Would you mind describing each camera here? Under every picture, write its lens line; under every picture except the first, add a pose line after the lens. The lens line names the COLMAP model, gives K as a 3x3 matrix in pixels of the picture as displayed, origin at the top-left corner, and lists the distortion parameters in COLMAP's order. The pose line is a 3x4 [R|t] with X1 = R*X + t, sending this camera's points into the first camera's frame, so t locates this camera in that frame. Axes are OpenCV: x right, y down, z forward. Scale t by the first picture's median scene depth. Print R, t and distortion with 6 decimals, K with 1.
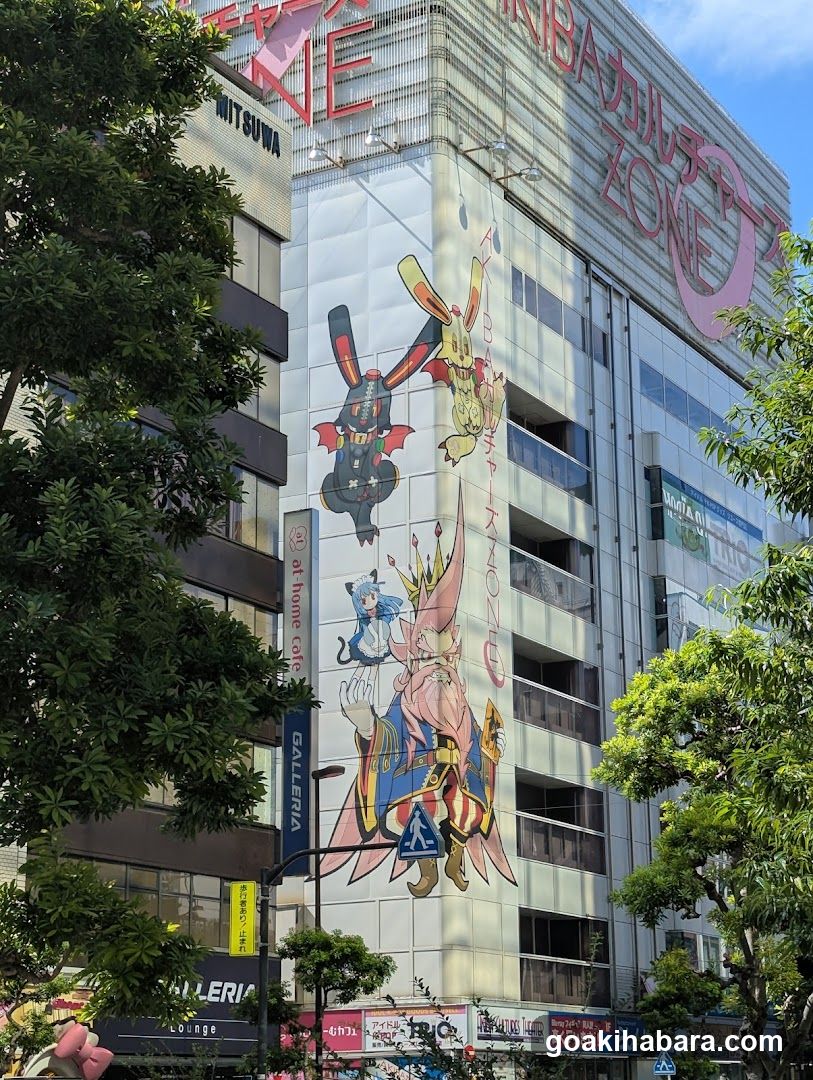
lens RADIAL K [[2058.9, 0, 406.5], [0, 2058.9, 540.0], [0, 0, 1]] dist [0.146656, -0.101437]
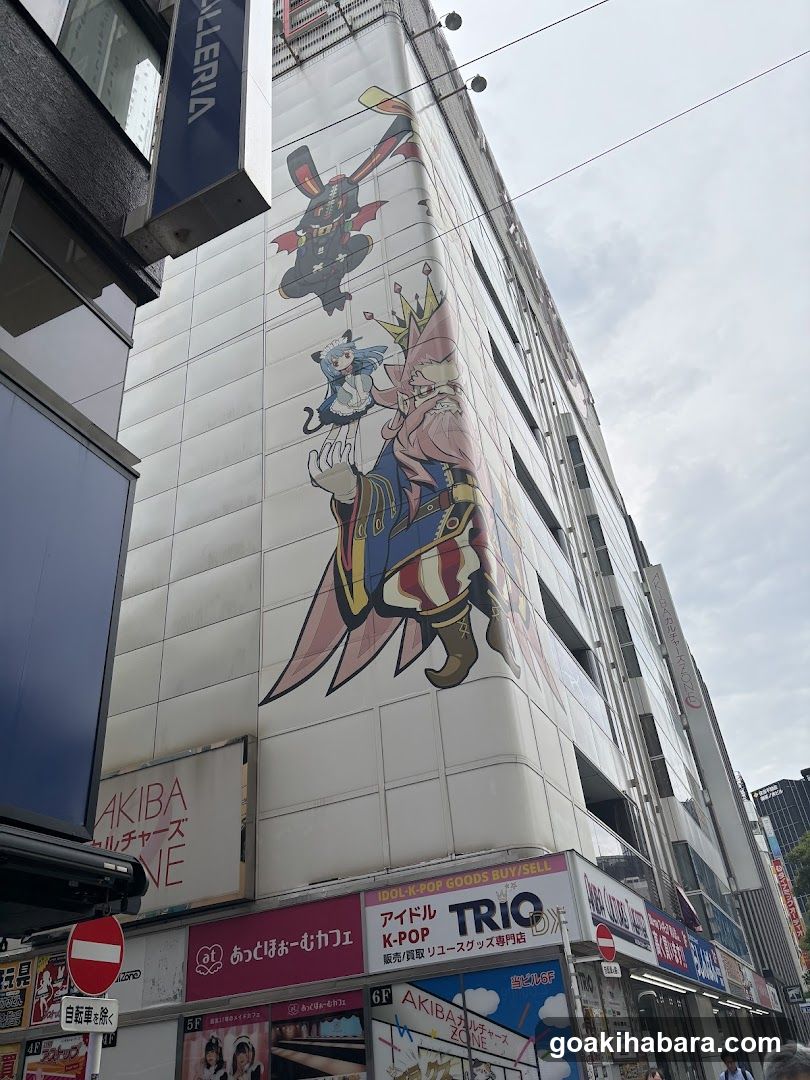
lens RADIAL K [[834.6, 0, 405.0], [0, 834.6, 540.0], [0, 0, 1]] dist [0.060339, -0.002467]
pose [[0.994147, -0.020249, 0.106118, -0.030451], [0.052017, 0.950639, -0.305908, 0.198485], [-0.094685, 0.309637, 0.946129, 0.727086]]
